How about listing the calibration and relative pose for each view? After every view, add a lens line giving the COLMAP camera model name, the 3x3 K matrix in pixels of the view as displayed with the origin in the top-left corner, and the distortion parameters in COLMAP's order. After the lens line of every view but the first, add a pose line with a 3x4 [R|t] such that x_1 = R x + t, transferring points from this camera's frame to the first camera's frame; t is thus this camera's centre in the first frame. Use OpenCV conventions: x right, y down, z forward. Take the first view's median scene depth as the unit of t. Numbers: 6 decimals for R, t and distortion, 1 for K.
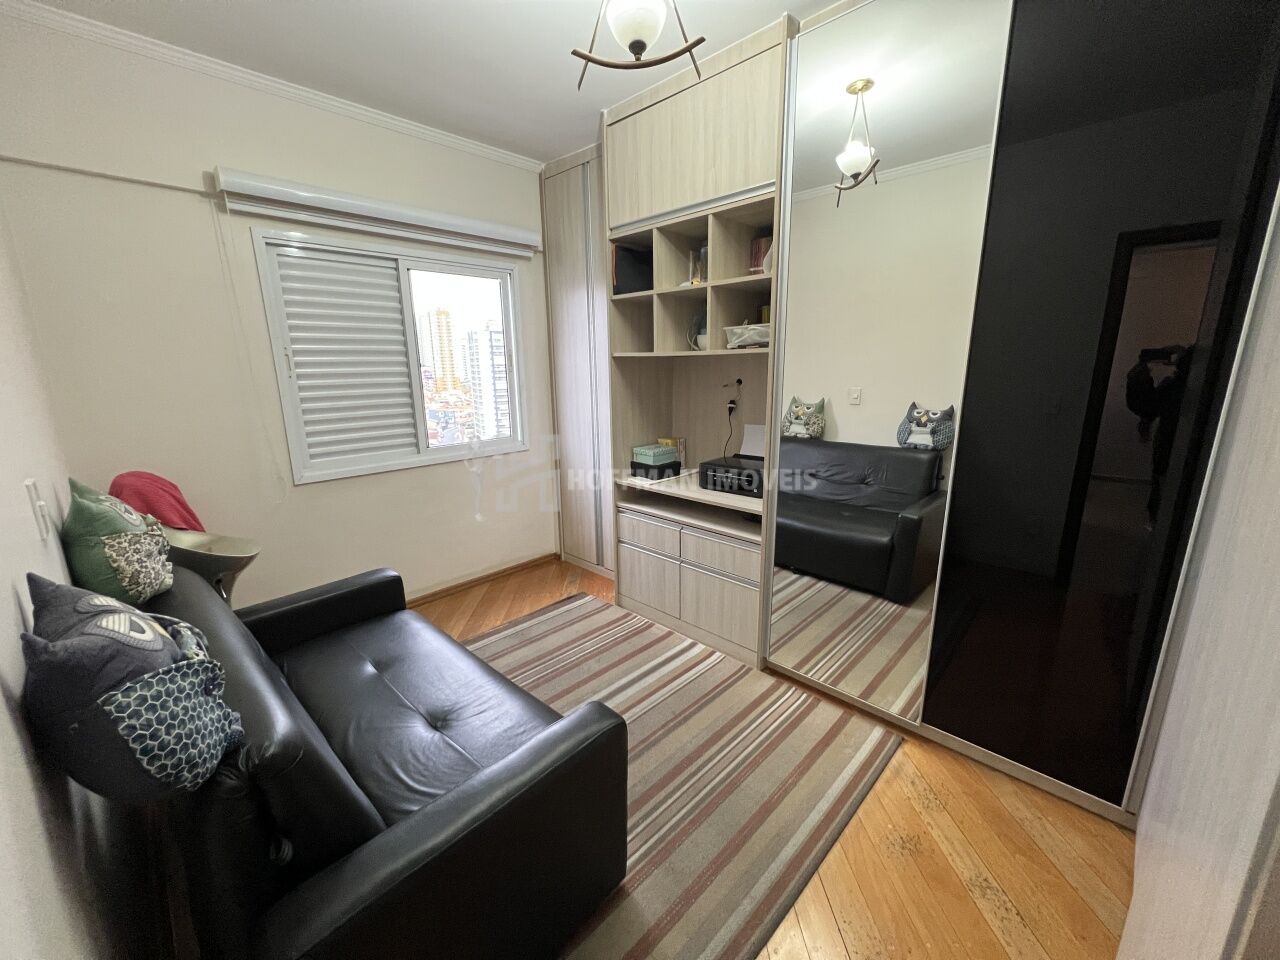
lens RADIAL K [[512.8, 0, 640.4], [0, 512.8, 480.1], [0, 0, 1]] dist [-0.002150, 0.000392]
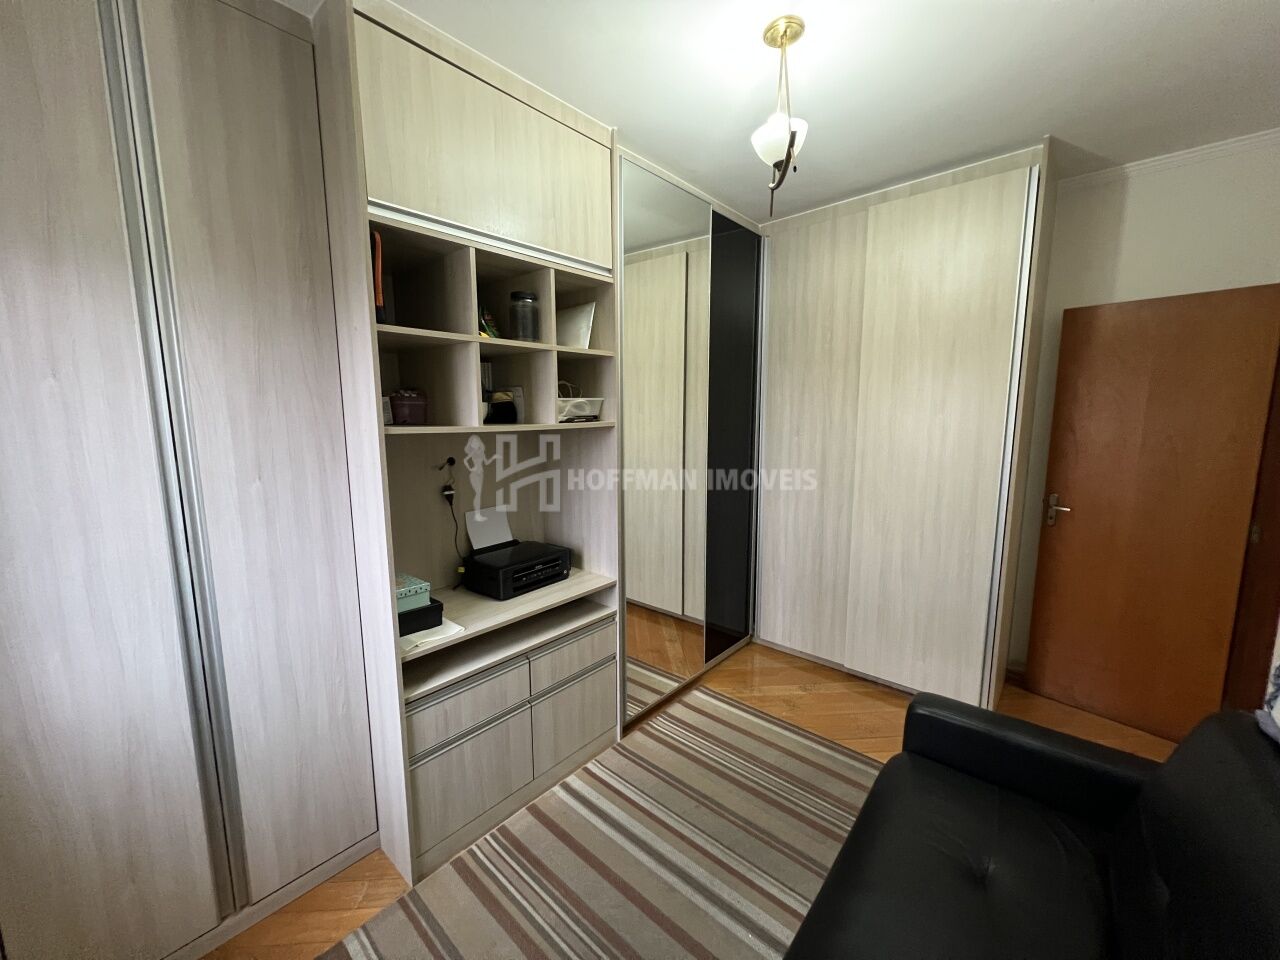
lens RADIAL K [[512.8, 0, 641.9], [0, 512.8, 481.7], [0, 0, 1]] dist [-0.002150, 0.000392]
pose [[-0.053085, -0.126122, 0.990593, -0.679053], [0.227259, 0.964436, 0.134971, -0.230581], [-0.972386, 0.232286, -0.022534, 0.856530]]
